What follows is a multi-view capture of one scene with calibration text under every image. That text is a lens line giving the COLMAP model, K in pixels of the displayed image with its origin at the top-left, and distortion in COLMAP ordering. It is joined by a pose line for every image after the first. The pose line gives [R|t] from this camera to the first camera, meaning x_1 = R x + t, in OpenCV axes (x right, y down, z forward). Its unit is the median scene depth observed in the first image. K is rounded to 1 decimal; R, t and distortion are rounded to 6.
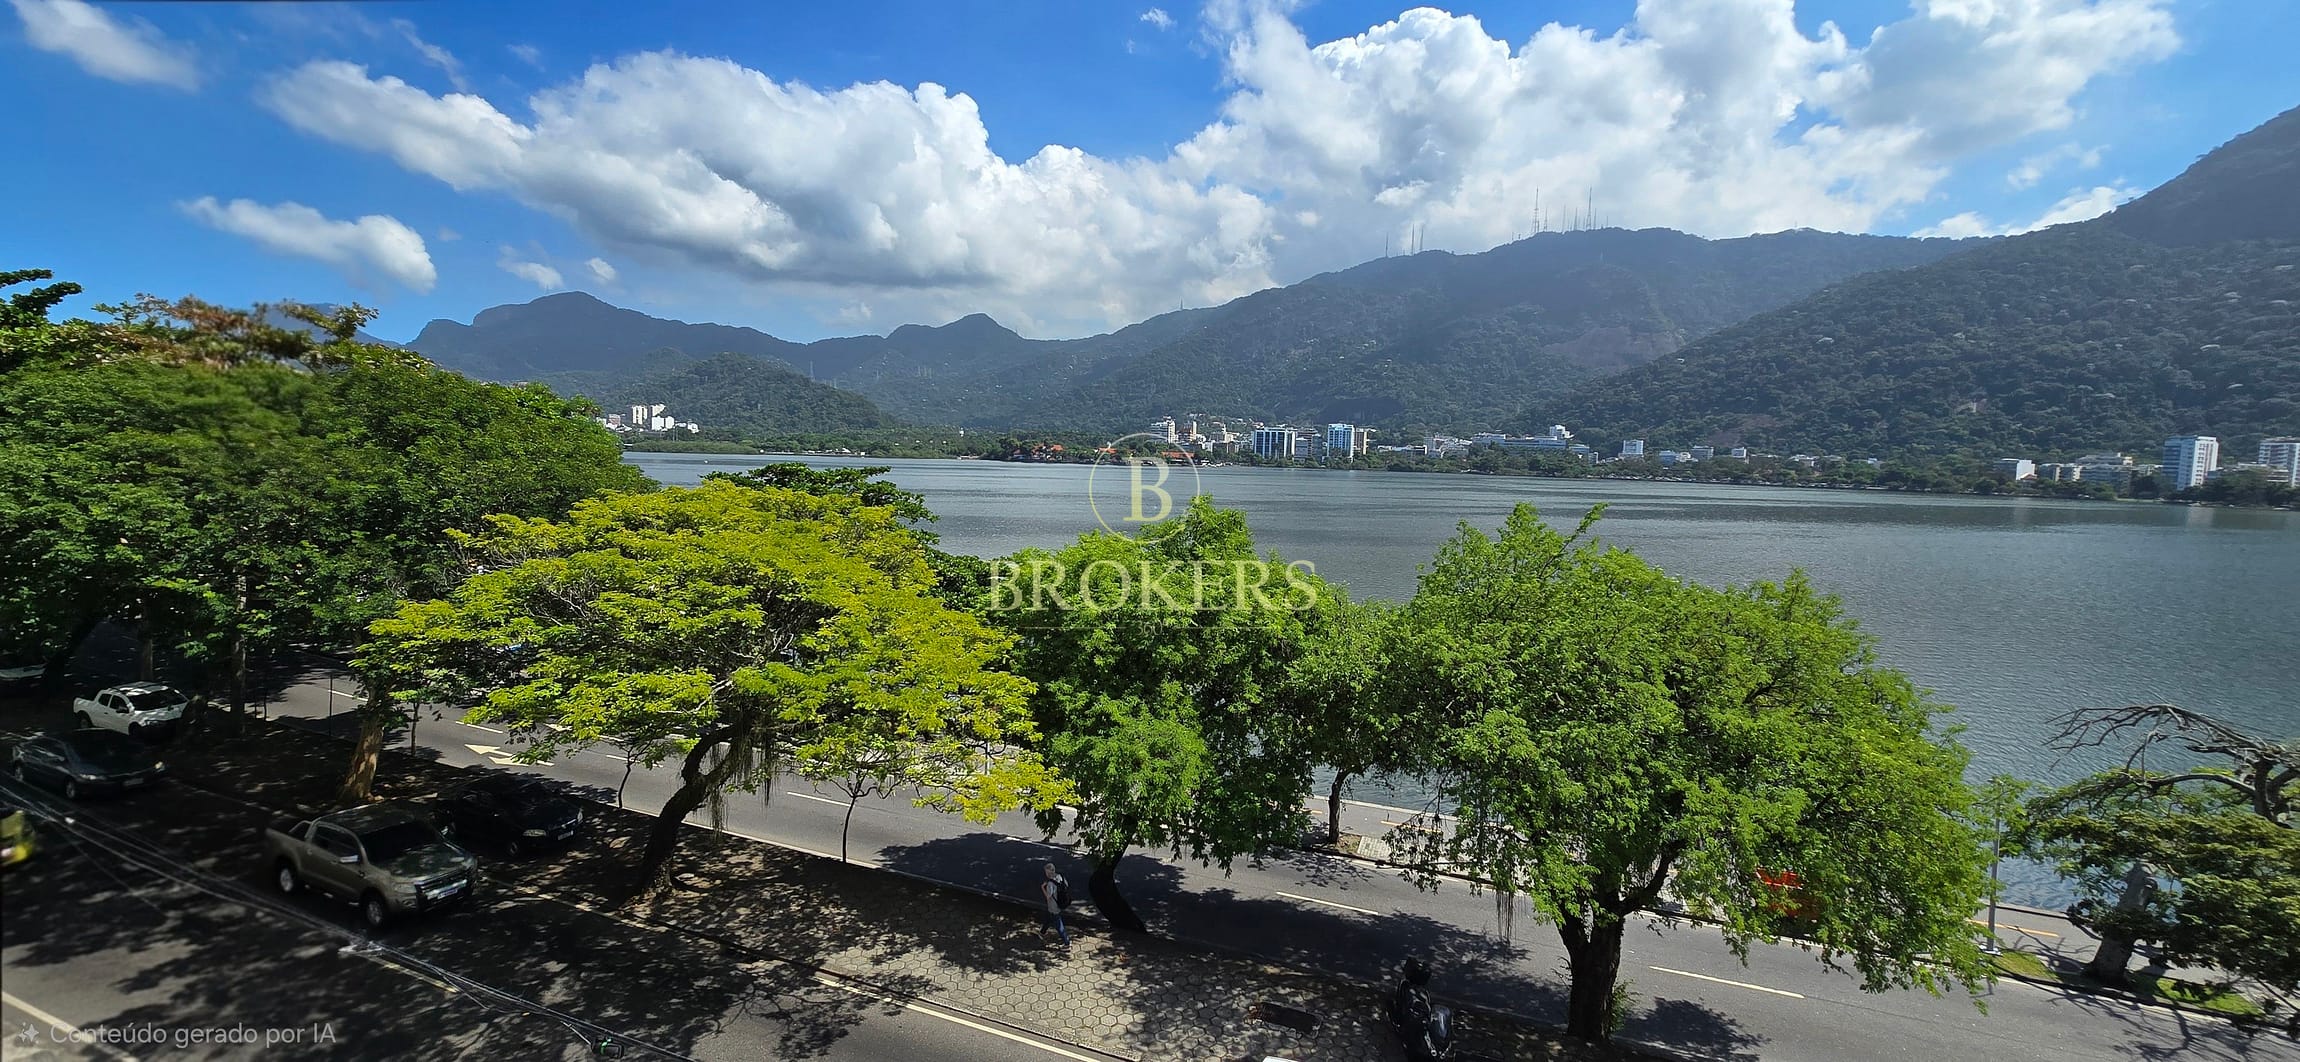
lens RADIAL K [[943.5, 0, 1142.7], [0, 943.5, 517.0], [0, 0, 1]] dist [-0.009224, 0.001708]
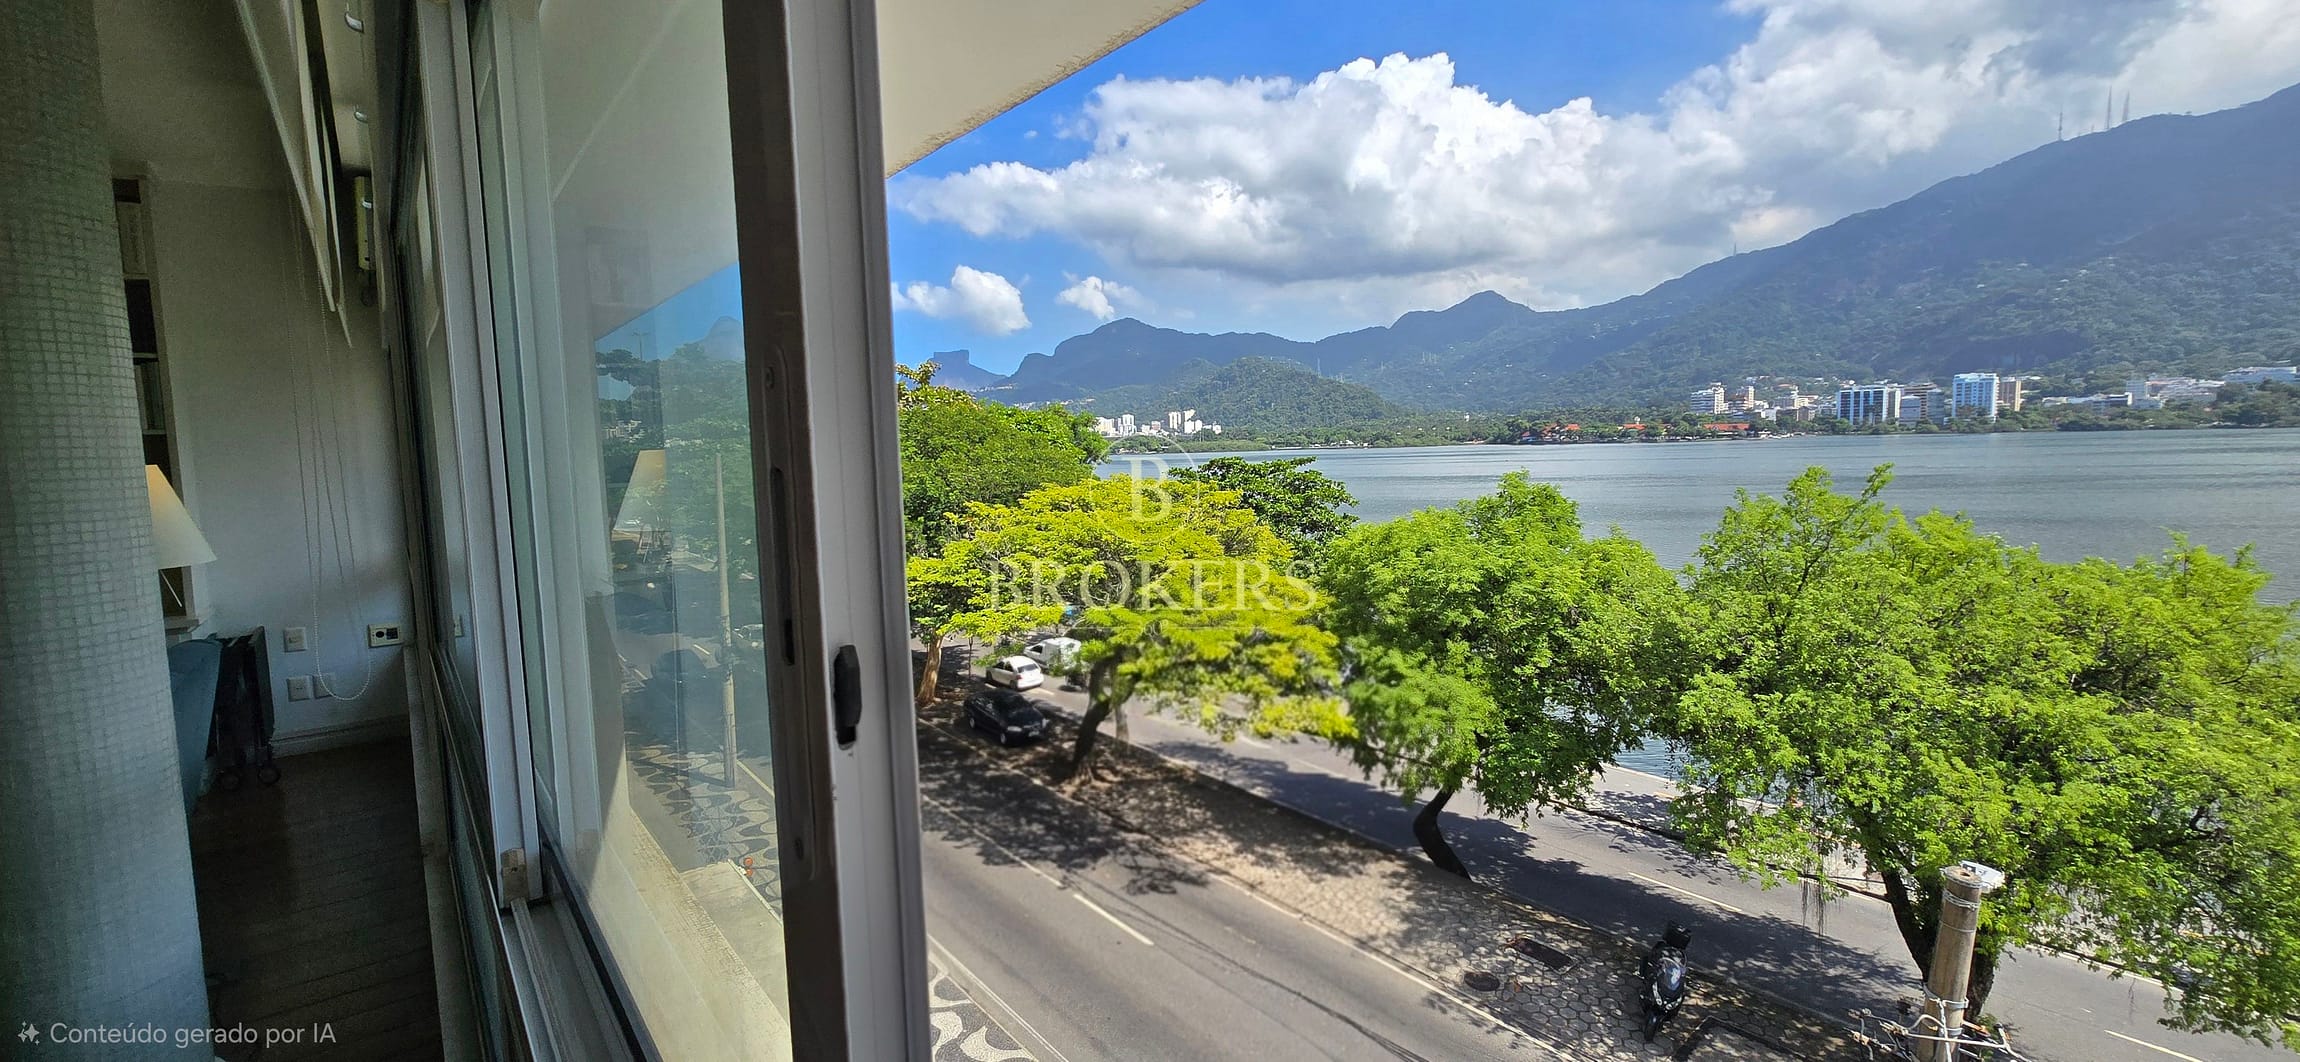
lens RADIAL K [[943.5, 0, 1130.5], [0, 943.5, 516.1], [0, 0, 1]] dist [-0.009224, 0.001708]
pose [[0.856099, -0.013489, -0.516636, 0.215353], [0.018567, 0.999817, 0.004661, 0.012421], [0.516478, -0.013583, 0.856193, -0.105773]]
